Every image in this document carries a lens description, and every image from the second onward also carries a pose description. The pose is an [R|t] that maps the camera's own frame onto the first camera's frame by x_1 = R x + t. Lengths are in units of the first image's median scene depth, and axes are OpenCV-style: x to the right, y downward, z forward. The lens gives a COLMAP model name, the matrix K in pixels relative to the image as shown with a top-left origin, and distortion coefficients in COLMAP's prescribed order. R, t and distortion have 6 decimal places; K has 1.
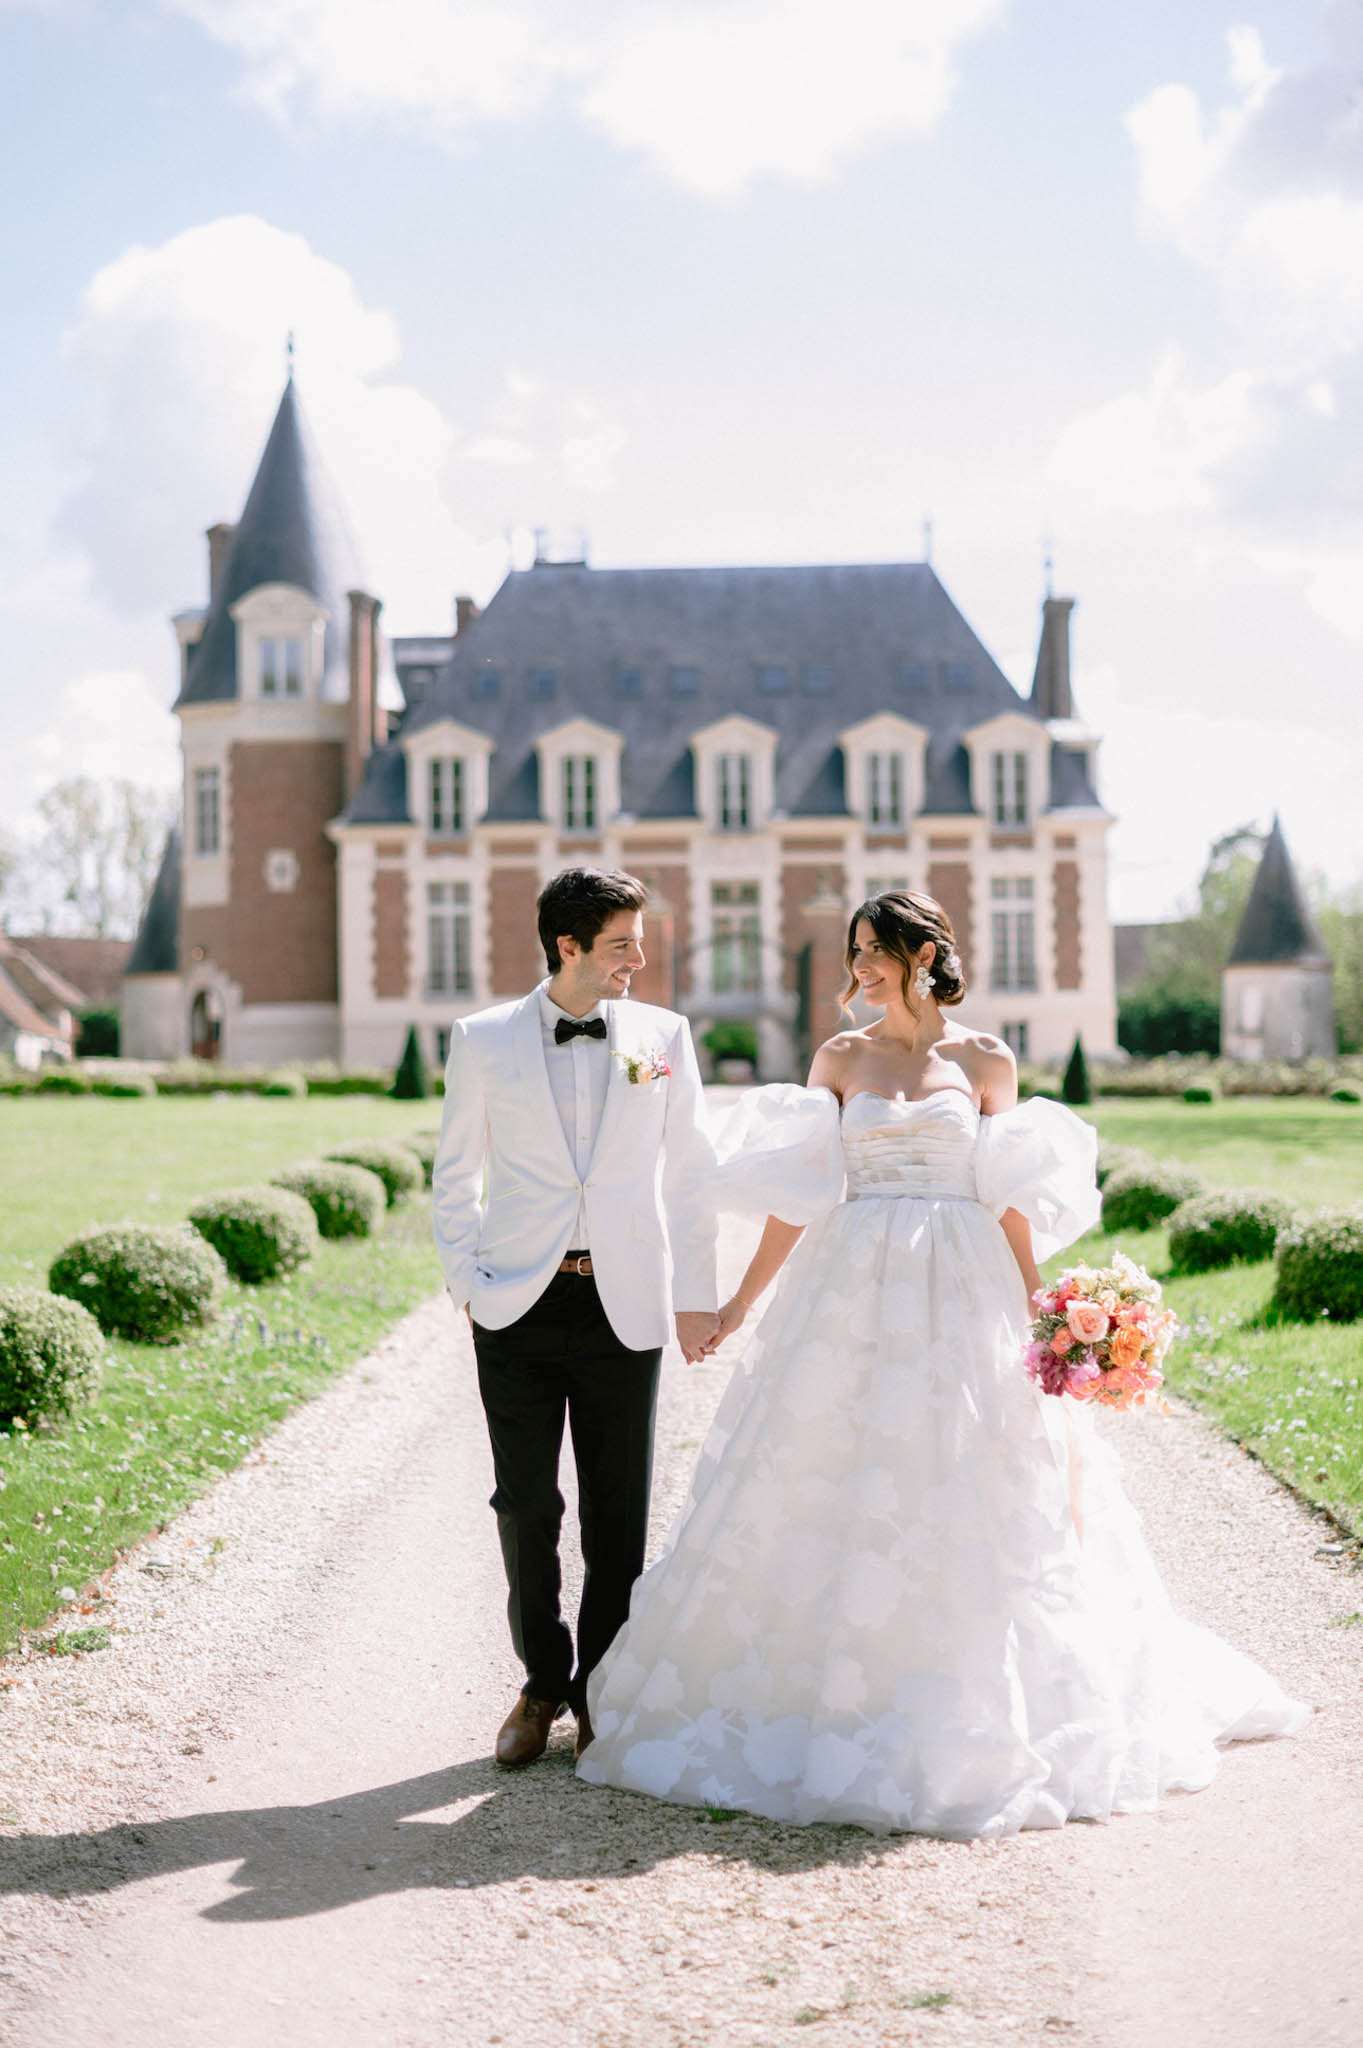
lens RADIAL K [[1996.0, 0, 681.5], [0, 1996.0, 1024.0], [0, 0, 1]] dist [-0.010321, 0.017615]
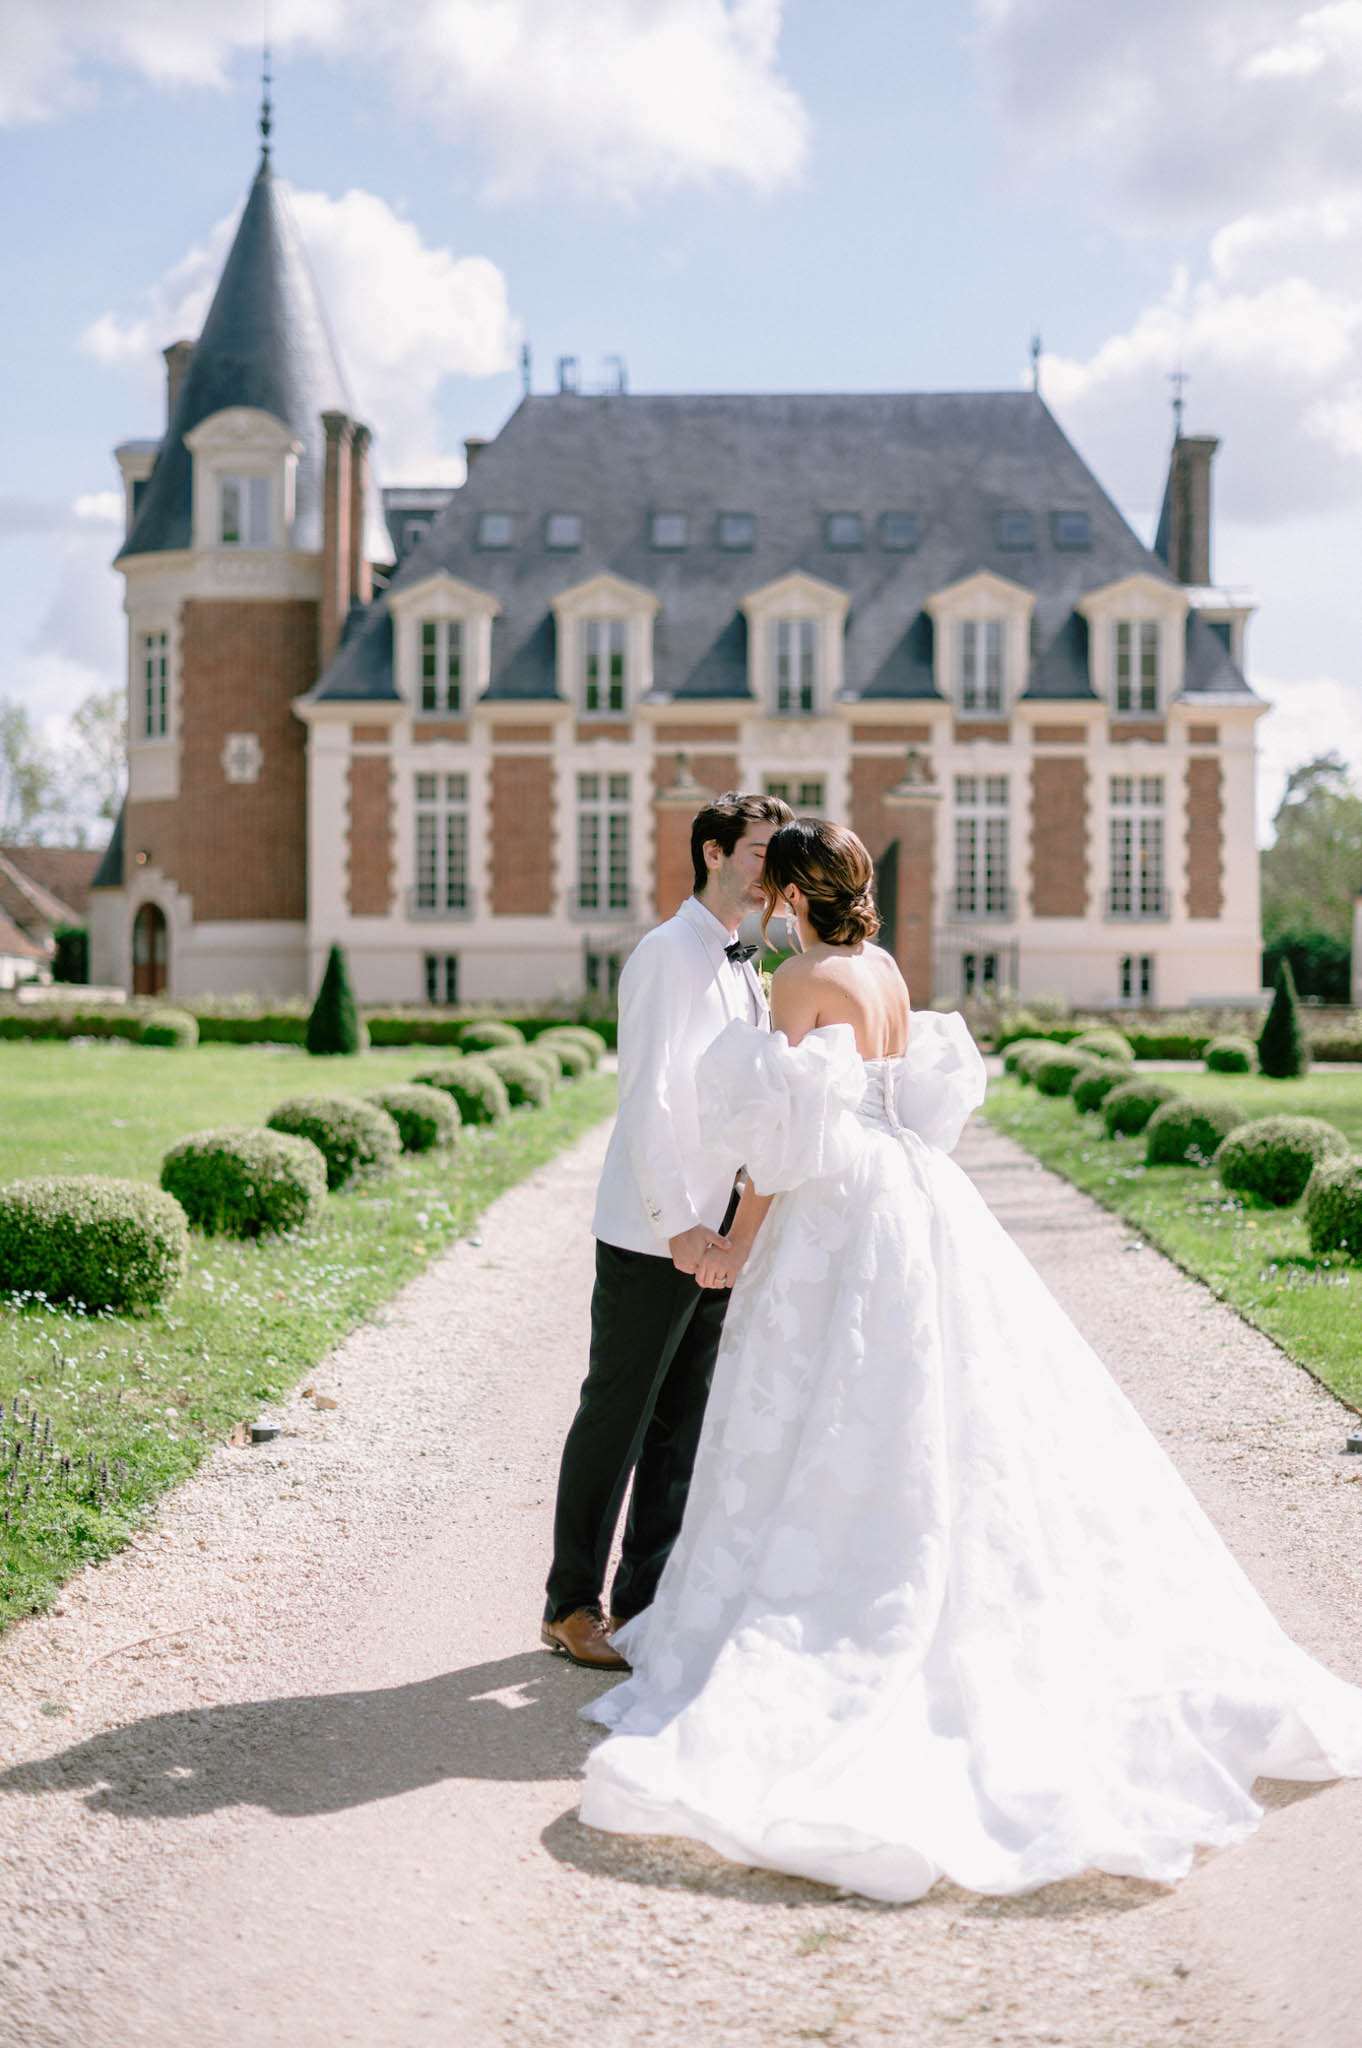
lens RADIAL K [[1731.9, 0, 790.2], [0, 1731.9, 1028.5], [0, 0, 1]] dist [0.082698, 0.001740]
pose [[0.999510, 0.013169, 0.028392, 0.005978], [-0.014325, 0.999061, 0.040891, 0.001532], [-0.027827, -0.041277, 0.998760, 0.281383]]
